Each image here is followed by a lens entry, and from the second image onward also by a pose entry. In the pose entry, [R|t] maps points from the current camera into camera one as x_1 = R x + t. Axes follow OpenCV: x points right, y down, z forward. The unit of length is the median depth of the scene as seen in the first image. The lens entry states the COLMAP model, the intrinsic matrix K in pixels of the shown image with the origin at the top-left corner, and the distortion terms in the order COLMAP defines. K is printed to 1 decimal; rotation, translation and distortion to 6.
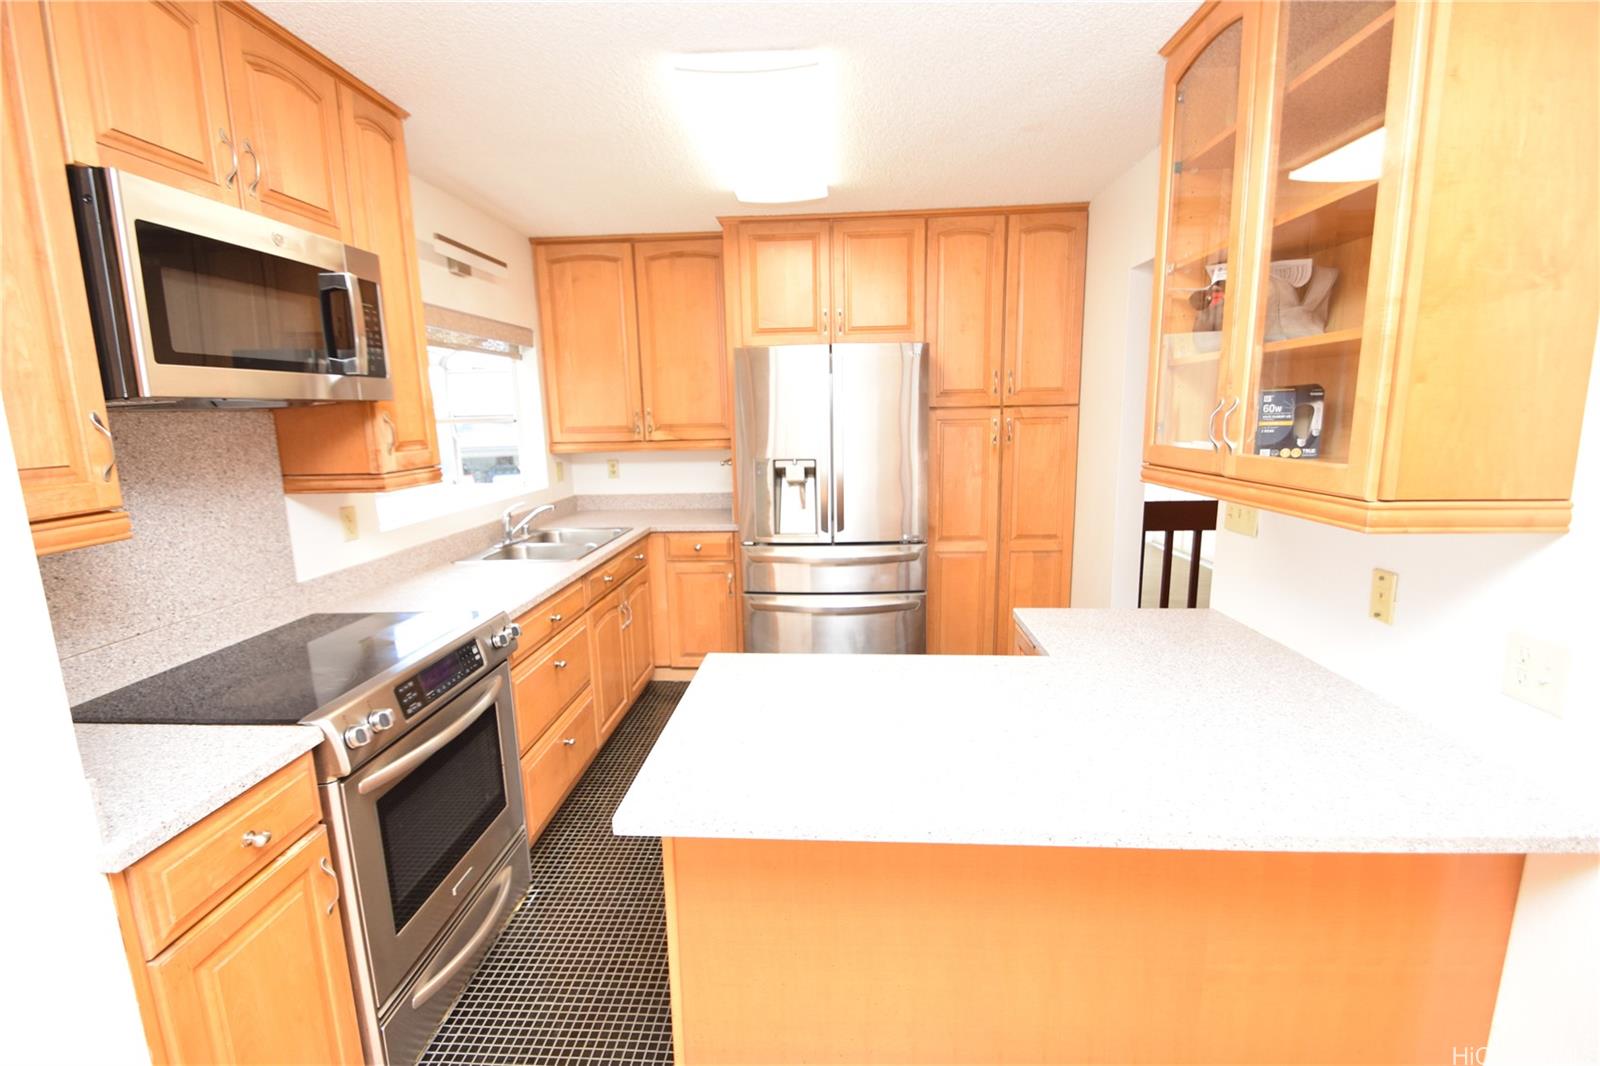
lens RADIAL K [[704.7, 0, 800.0], [0, 704.7, 533.0], [0, 0, 1]] dist [-0.001009, -0.000034]
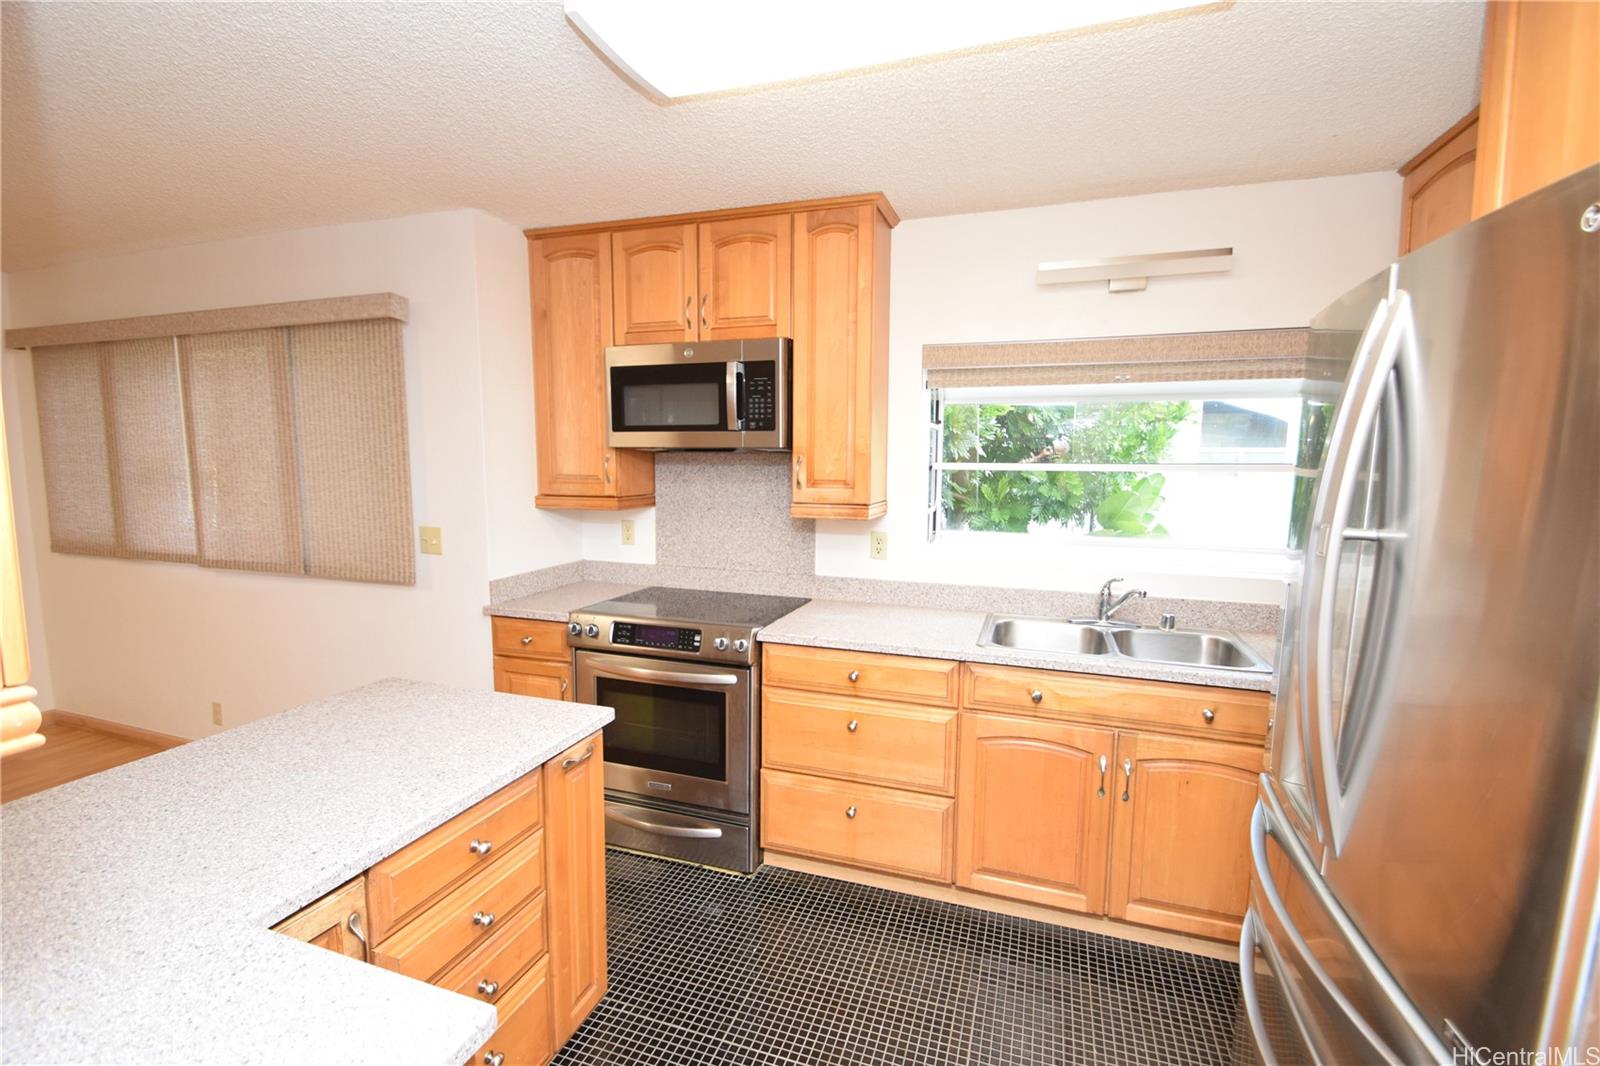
lens RADIAL K [[704.7, 0, 800.0], [0, 704.7, 533.0], [0, 0, 1]] dist [-0.001009, -0.000034]
pose [[-0.262477, 0.128700, -0.956317, 0.739478], [-0.166883, 0.970077, 0.176356, -0.295763], [0.950398, 0.205882, -0.233145, 1.495158]]
